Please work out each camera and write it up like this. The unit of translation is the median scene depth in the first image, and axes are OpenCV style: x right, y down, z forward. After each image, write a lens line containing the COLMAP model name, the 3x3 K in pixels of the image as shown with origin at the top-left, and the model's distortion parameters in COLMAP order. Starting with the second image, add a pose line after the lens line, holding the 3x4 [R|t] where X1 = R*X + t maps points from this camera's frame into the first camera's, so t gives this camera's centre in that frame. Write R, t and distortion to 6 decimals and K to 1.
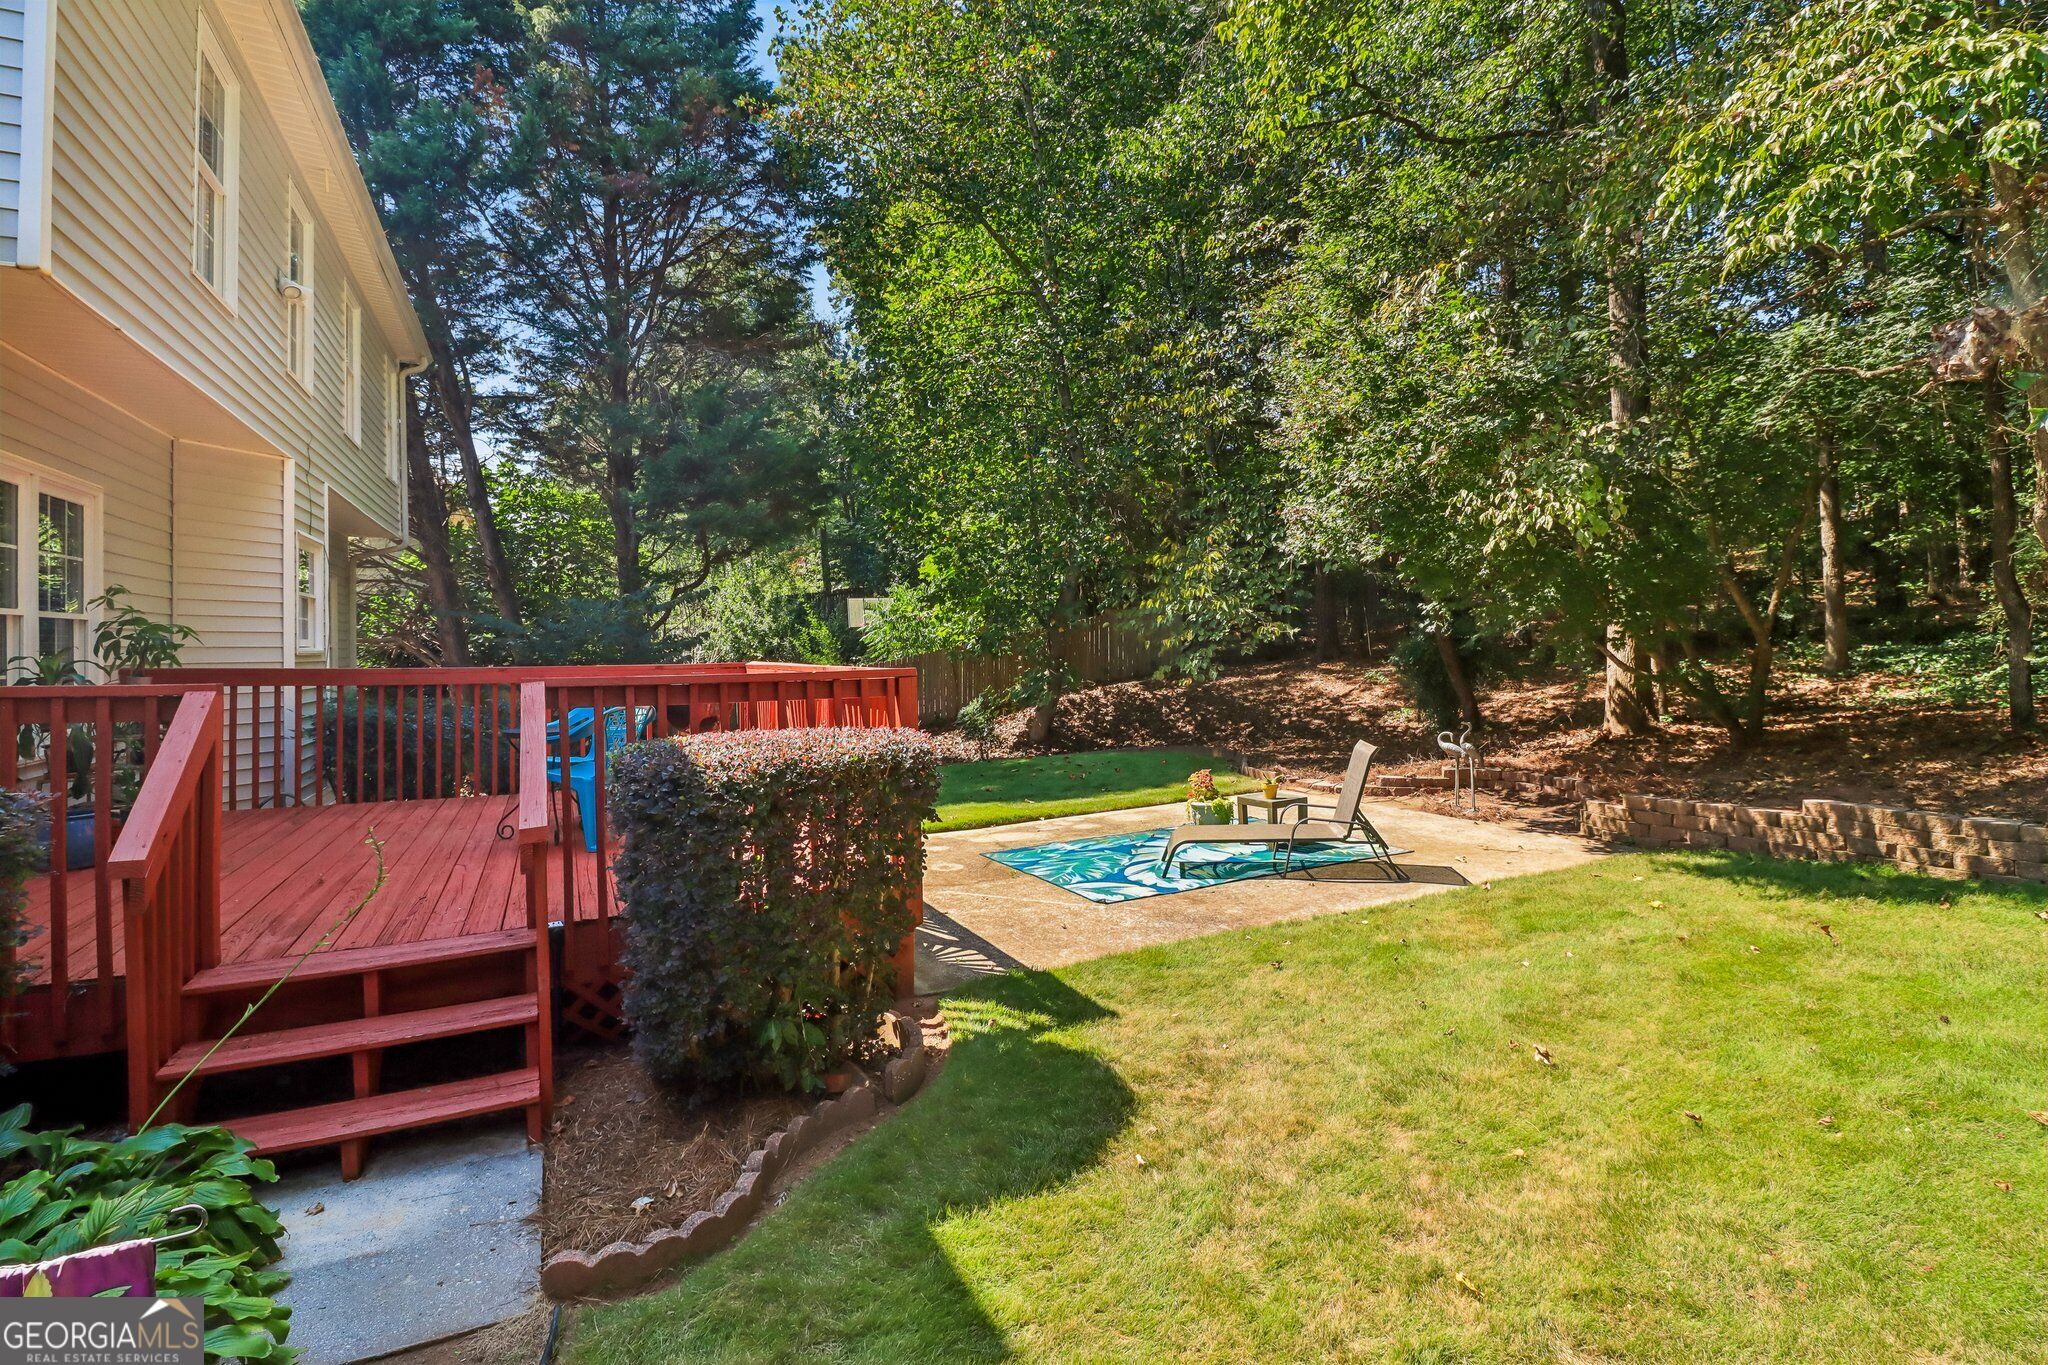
lens RADIAL K [[928.8, 0, 1028.6], [0, 928.8, 680.7], [0, 0, 1]] dist [-0.008410, -0.001588]
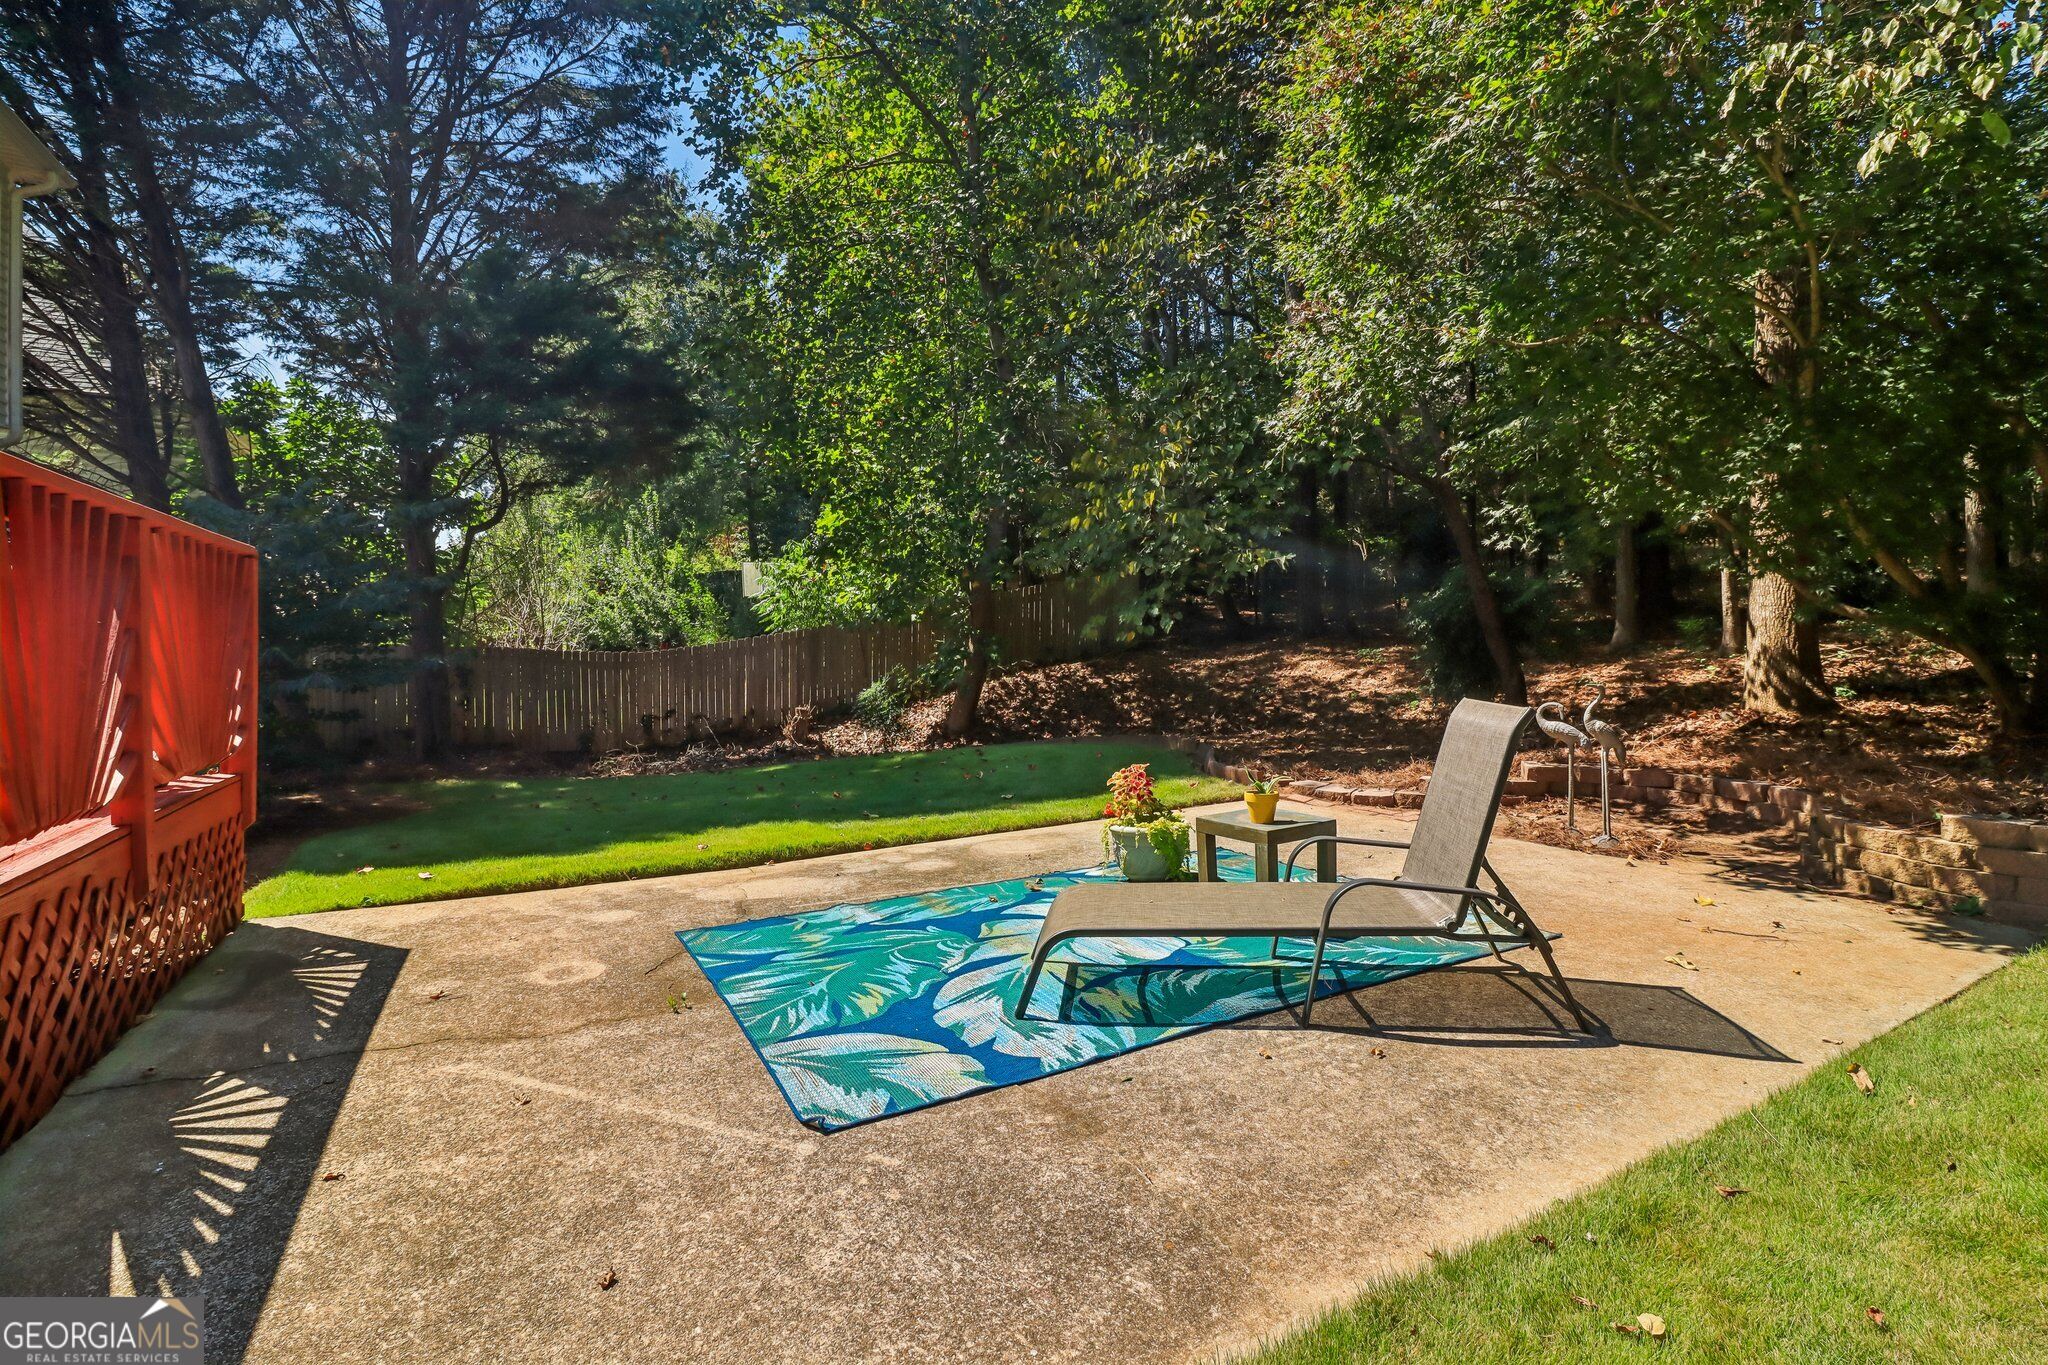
lens RADIAL K [[928.8, 0, 1032.5], [0, 928.8, 673.9], [0, 0, 1]] dist [-0.008410, -0.001588]
pose [[0.999255, 0.009025, 0.037523, 0.092086], [-0.008738, 0.999931, -0.007796, 0.040744], [-0.037591, 0.007462, 0.999265, 0.395224]]
